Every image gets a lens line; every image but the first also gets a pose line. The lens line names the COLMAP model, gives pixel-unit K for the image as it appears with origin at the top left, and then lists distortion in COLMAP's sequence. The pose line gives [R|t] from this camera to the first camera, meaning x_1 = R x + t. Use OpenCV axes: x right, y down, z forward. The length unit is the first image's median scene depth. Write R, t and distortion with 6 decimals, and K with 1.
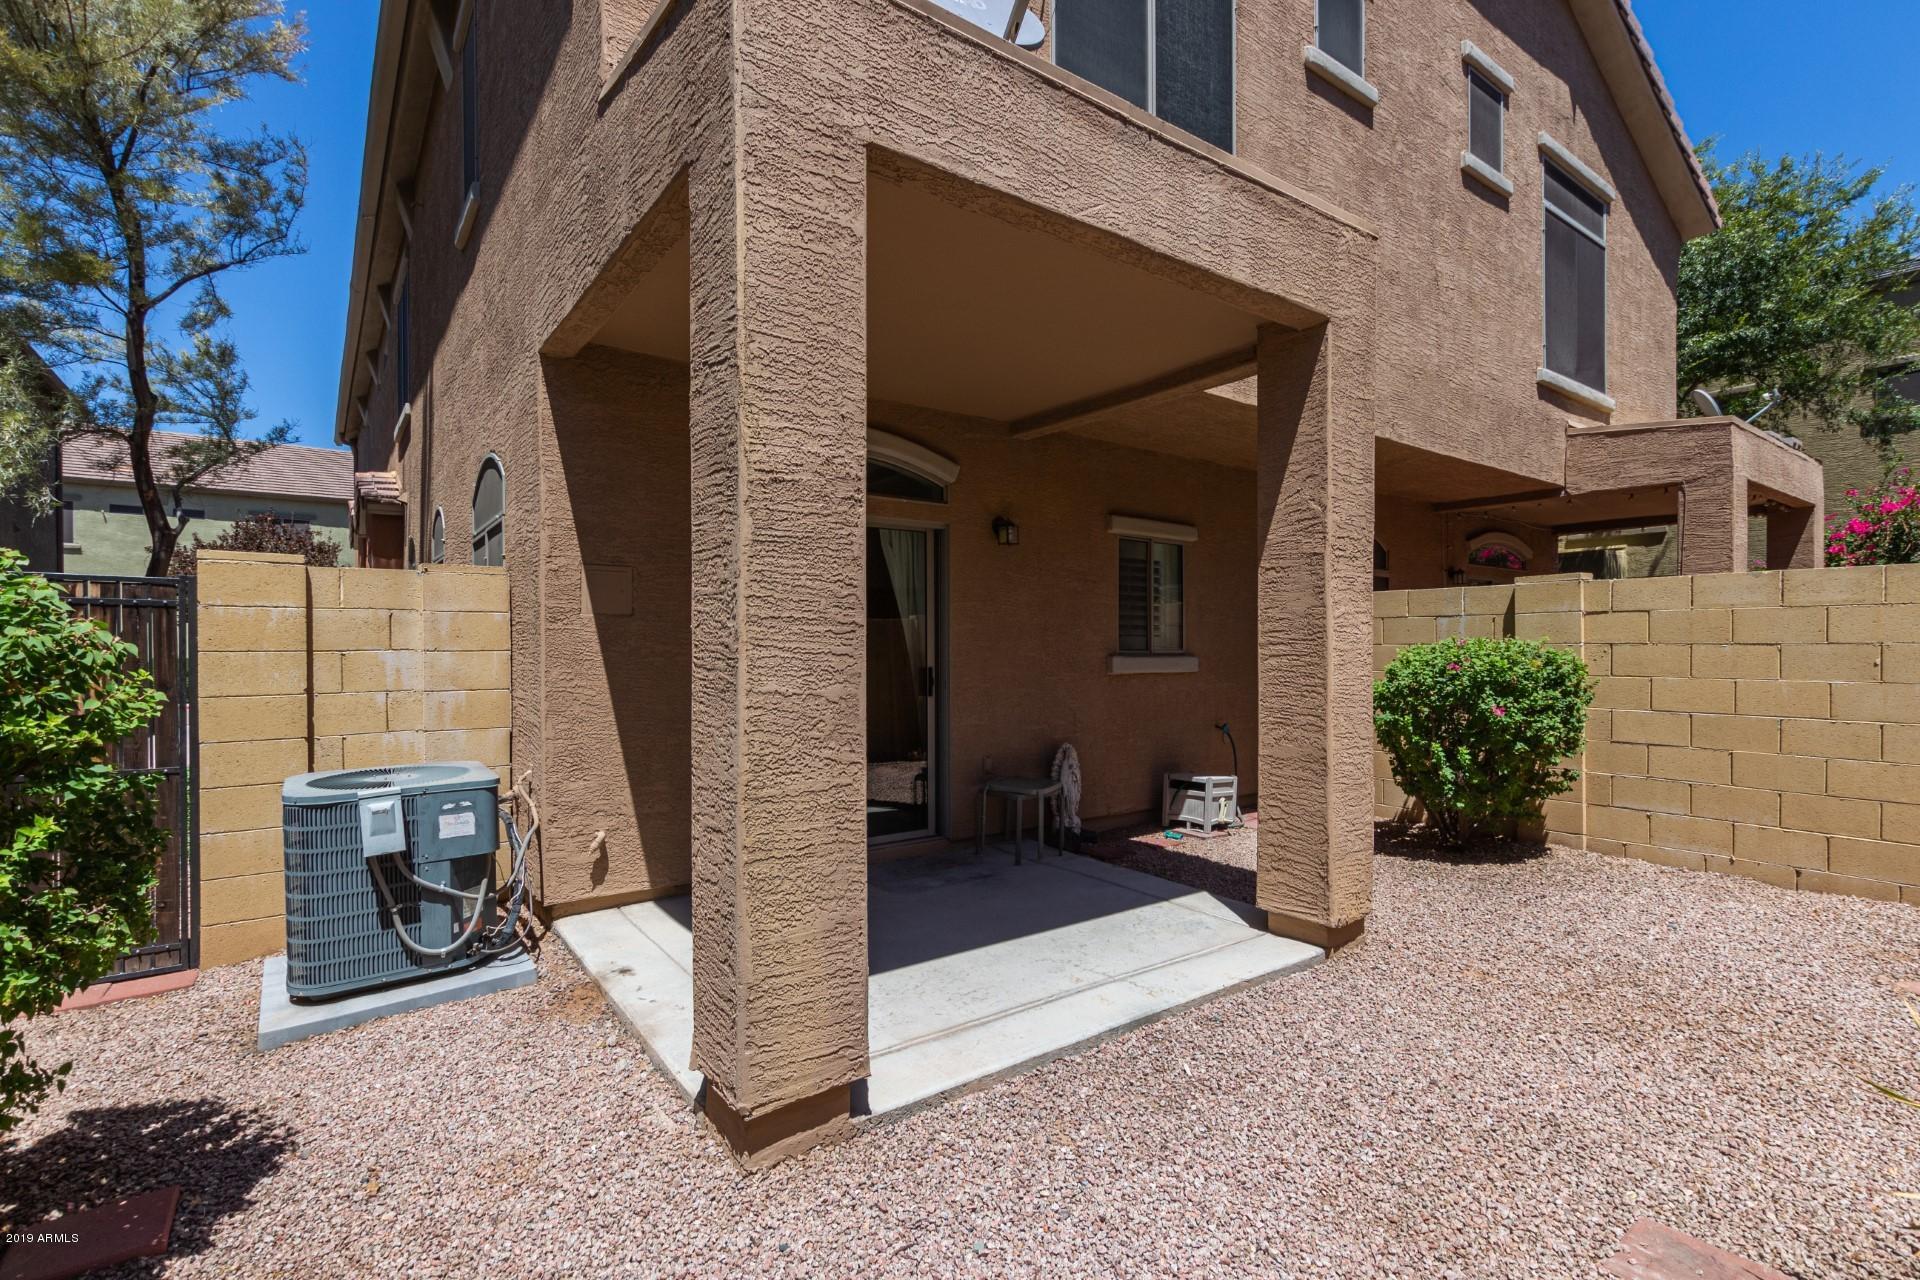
lens RADIAL K [[877.0, 0, 971.3], [0, 877.0, 639.7], [0, 0, 1]] dist [0.009217, 0.000411]
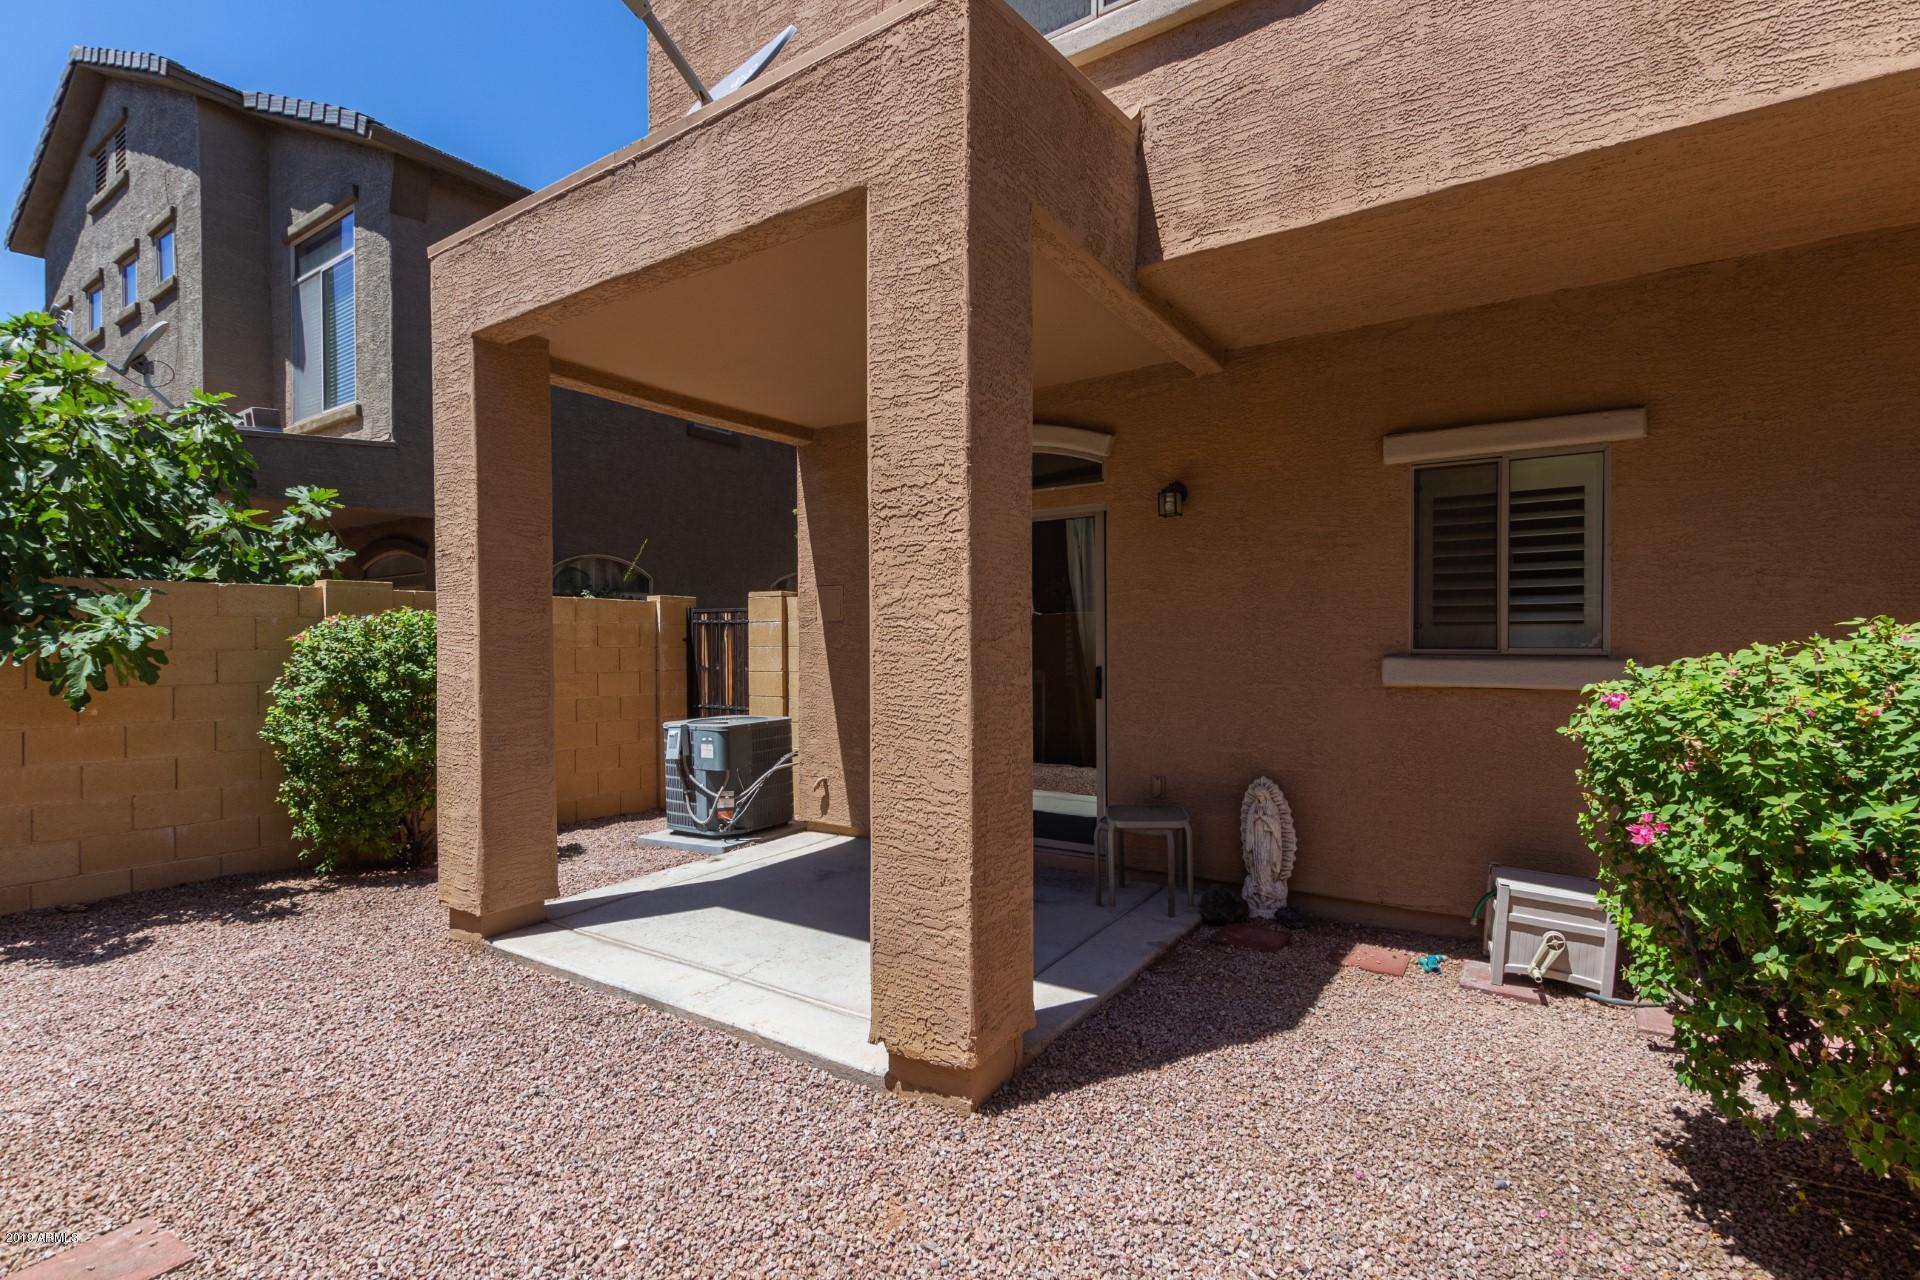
lens RADIAL K [[877.0, 0, 971.3], [0, 877.0, 639.7], [0, 0, 1]] dist [0.009217, 0.000411]
pose [[0.351895, -0.003658, -0.936032, 0.973040], [0.013189, 0.999912, 0.001050, 0.001317], [0.935946, -0.012715, 0.351913, 0.730686]]
